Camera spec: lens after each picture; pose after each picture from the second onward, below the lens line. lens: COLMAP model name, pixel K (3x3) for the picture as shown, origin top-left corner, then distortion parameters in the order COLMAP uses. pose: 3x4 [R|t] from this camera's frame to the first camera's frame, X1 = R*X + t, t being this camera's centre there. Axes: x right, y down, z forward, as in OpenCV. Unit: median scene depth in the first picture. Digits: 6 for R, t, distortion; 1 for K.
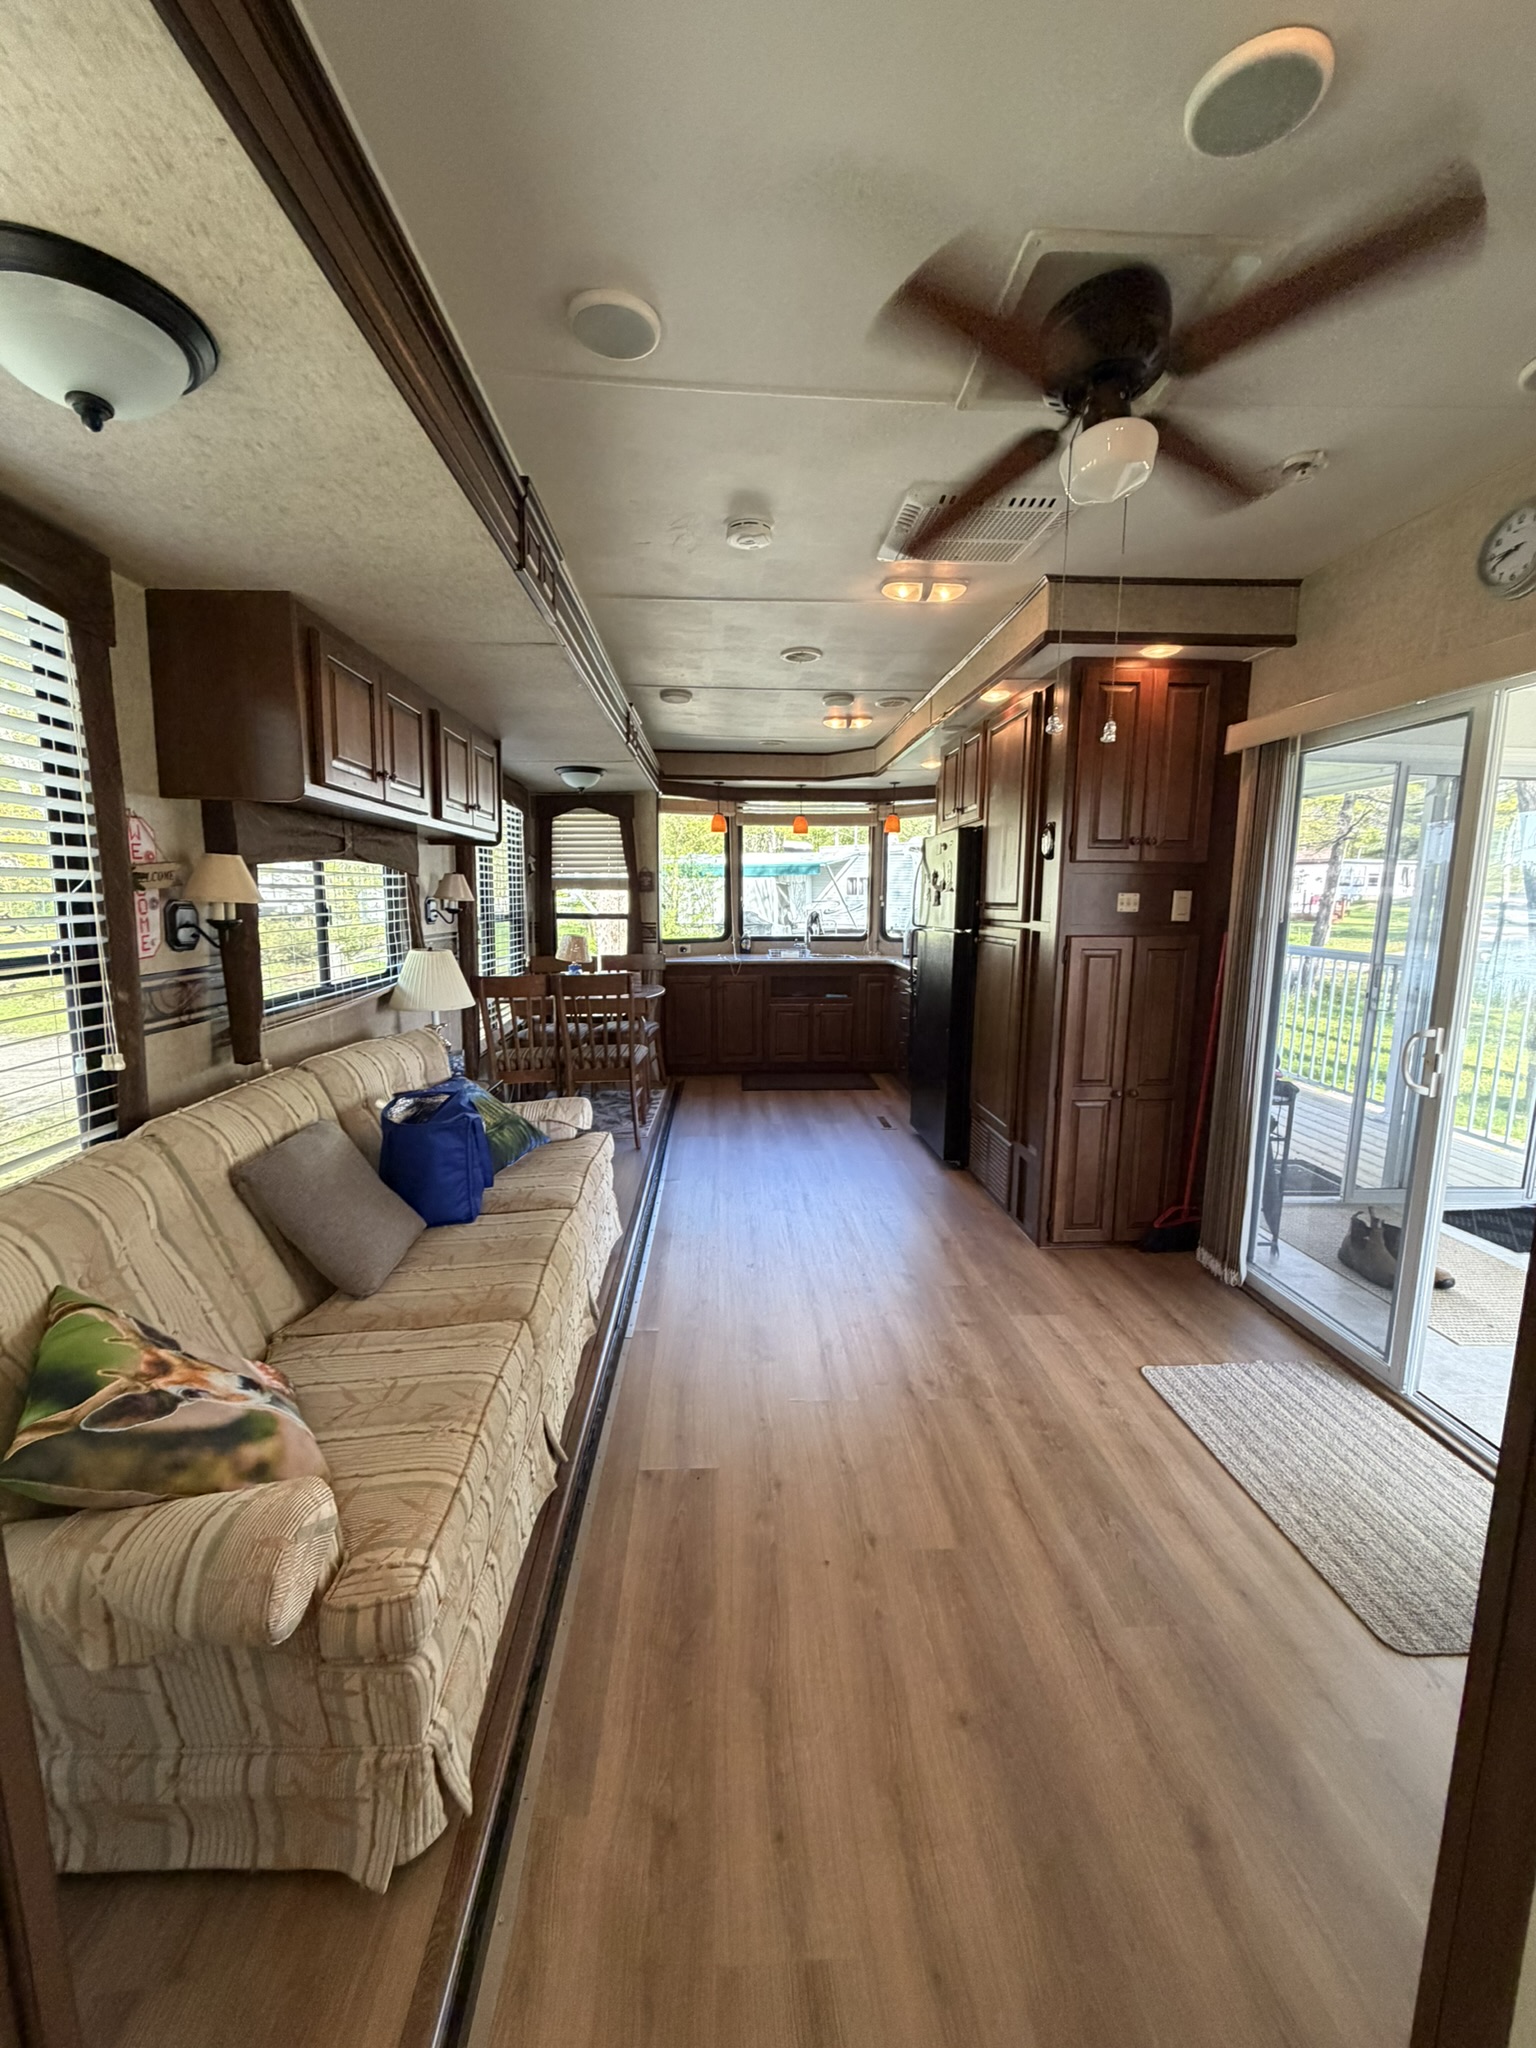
lens RADIAL K [[828.2, 0, 774.6], [0, 828.2, 1016.9], [0, 0, 1]] dist [-0.000297, 0.000495]
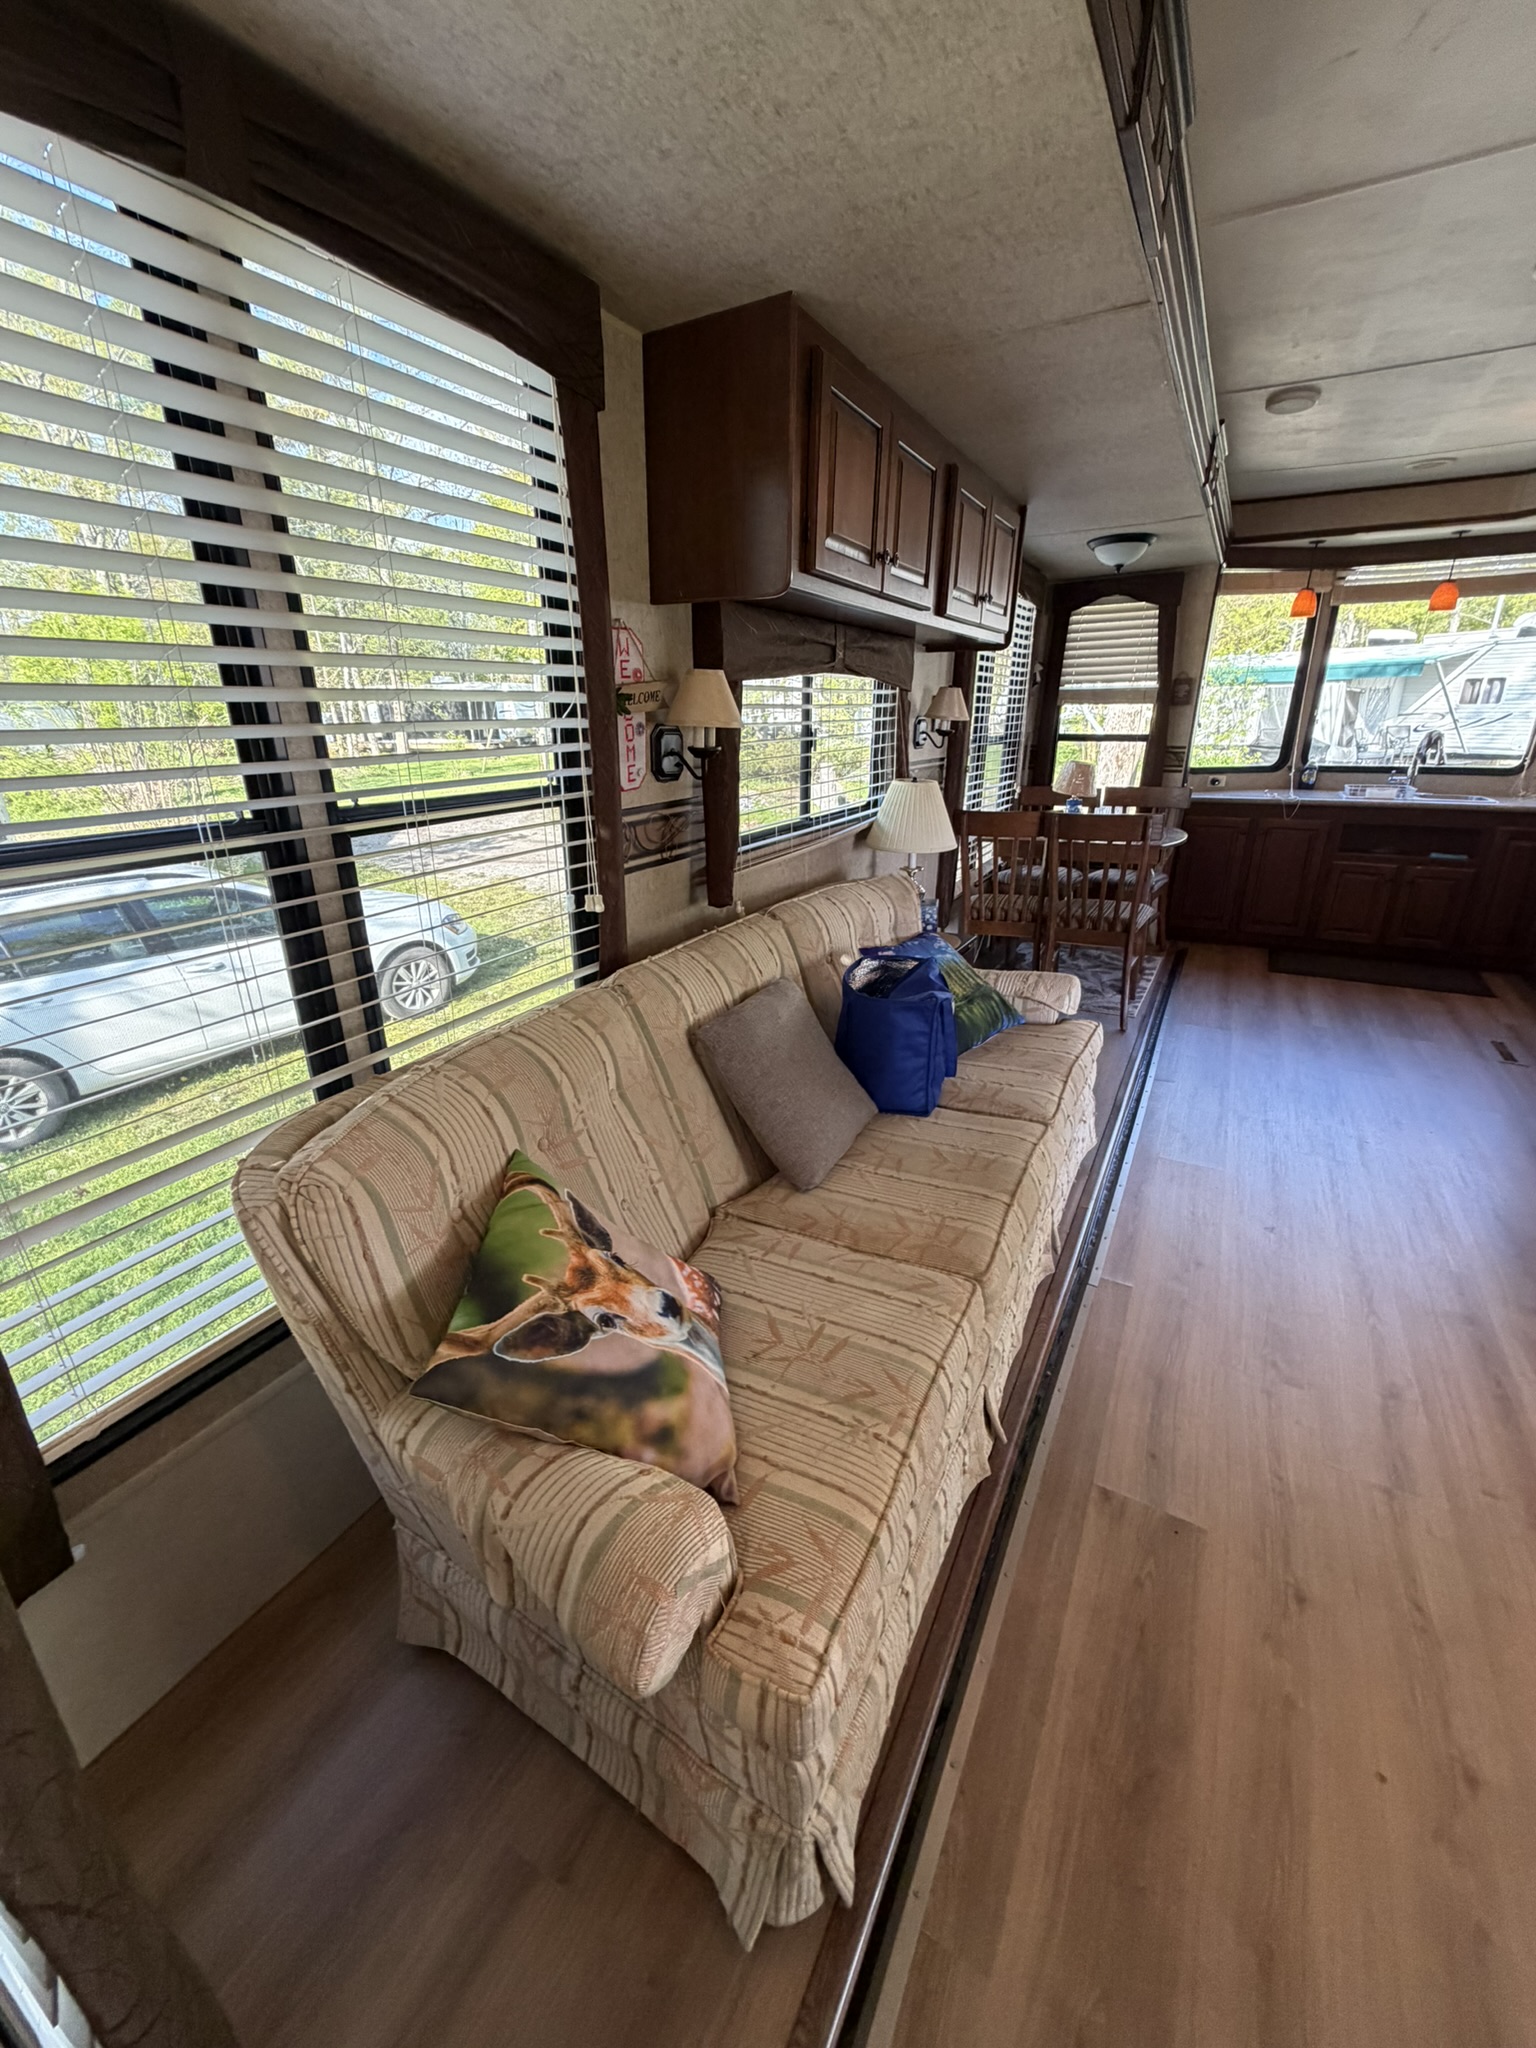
lens RADIAL K [[828.2, 0, 758.8], [0, 828.2, 1019.2], [0, 0, 1]] dist [-0.000297, 0.000495]
pose [[0.841473, 0.174401, -0.511378, -0.102694], [-0.063937, 0.971964, 0.226271, -0.037198], [0.536503, -0.157705, 0.829032, 0.238232]]
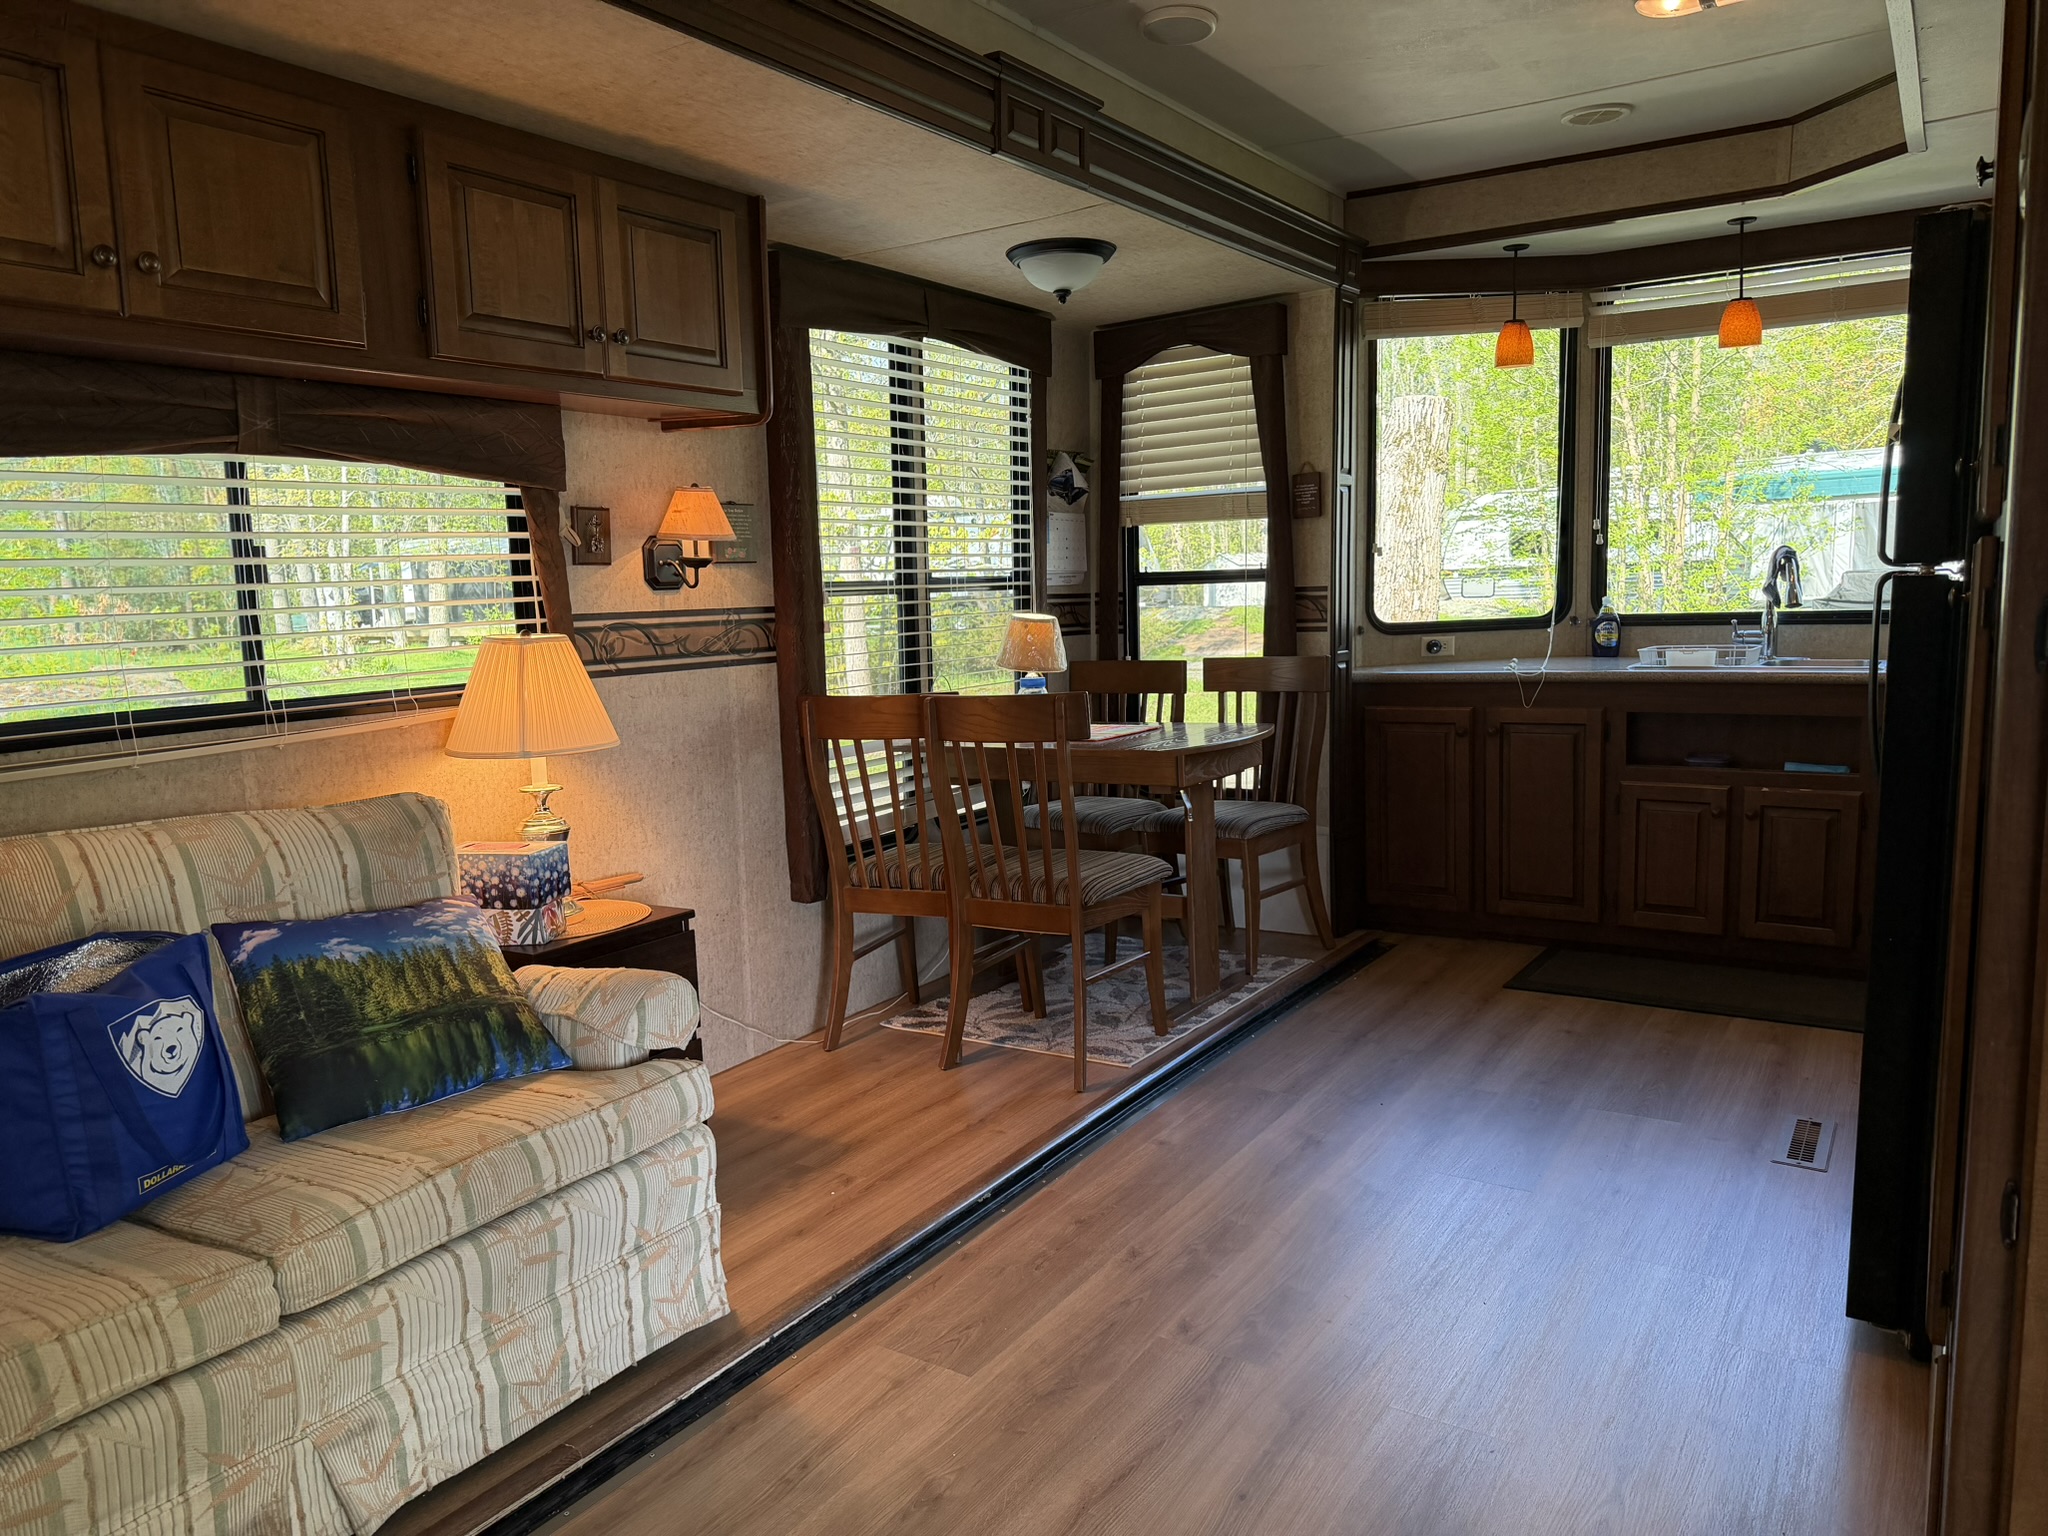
lens RADIAL K [[1442.5, 0, 1024.2], [0, 1442.5, 758.2], [0, 0, 1]] dist [0.061797, -0.083184]
pose [[0.800049, 0.042277, -0.598443, 0.545554], [-0.051490, 0.998672, 0.001715, -0.037381], [0.597721, 0.029442, 0.801163, 0.770359]]
